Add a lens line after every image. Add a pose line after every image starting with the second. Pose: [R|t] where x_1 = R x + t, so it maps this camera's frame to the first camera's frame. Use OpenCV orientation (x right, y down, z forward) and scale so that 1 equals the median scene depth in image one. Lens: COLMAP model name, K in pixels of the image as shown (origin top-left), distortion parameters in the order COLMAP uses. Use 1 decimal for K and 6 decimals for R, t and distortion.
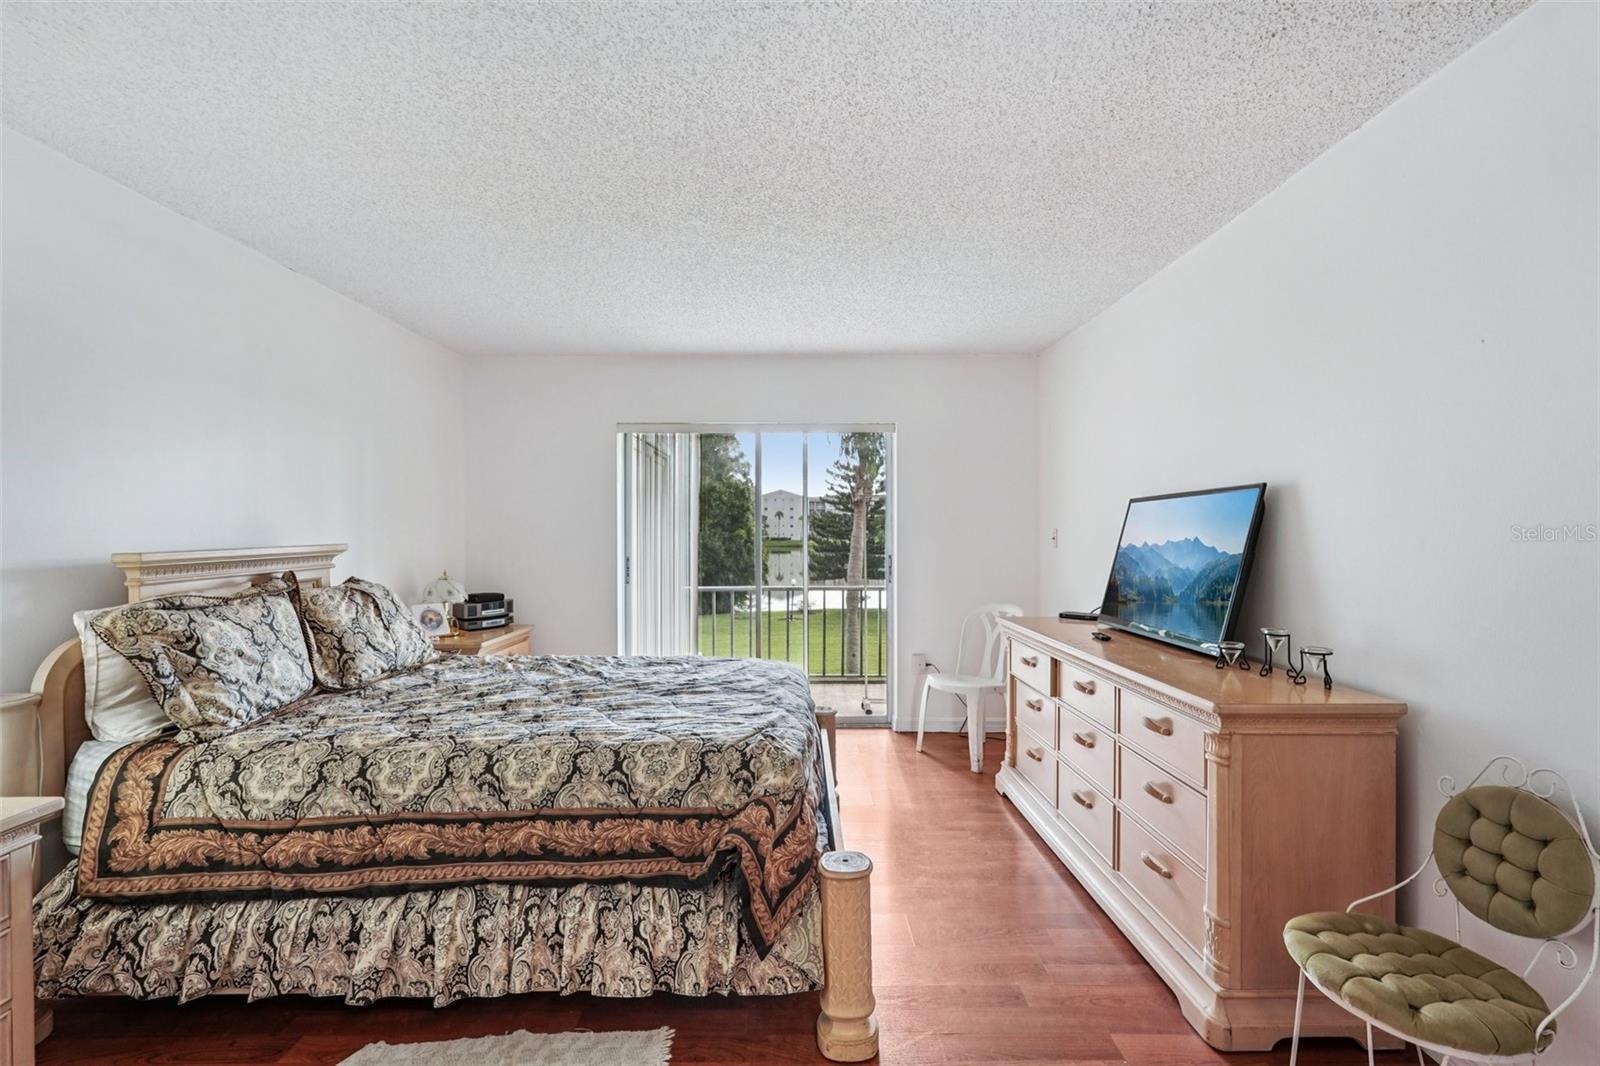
lens RADIAL K [[707.9, 0, 804.0], [0, 707.9, 537.6], [0, 0, 1]] dist [-0.016738, 0.008566]
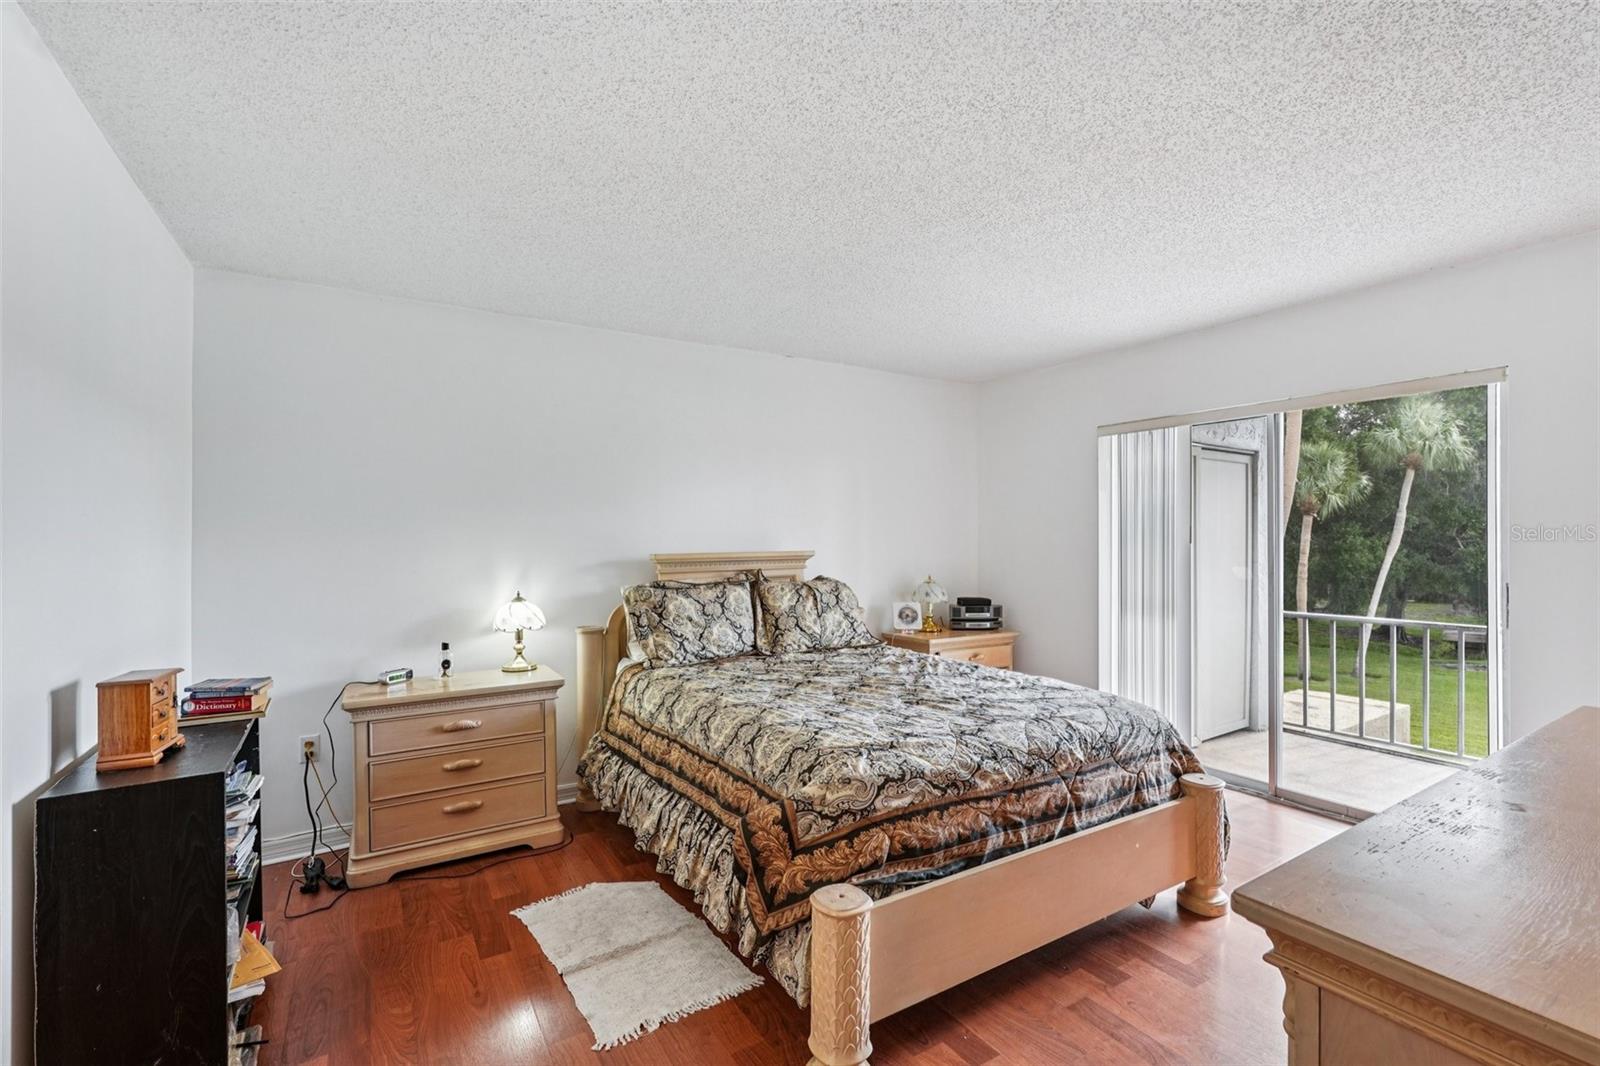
lens RADIAL K [[707.9, 0, 804.0], [0, 707.9, 537.6], [0, 0, 1]] dist [-0.016738, 0.008566]
pose [[0.526588, -0.001755, -0.850119, 0.668705], [-0.008066, 0.999943, -0.007061, -0.008952], [0.850082, 0.010576, 0.526544, 0.372142]]
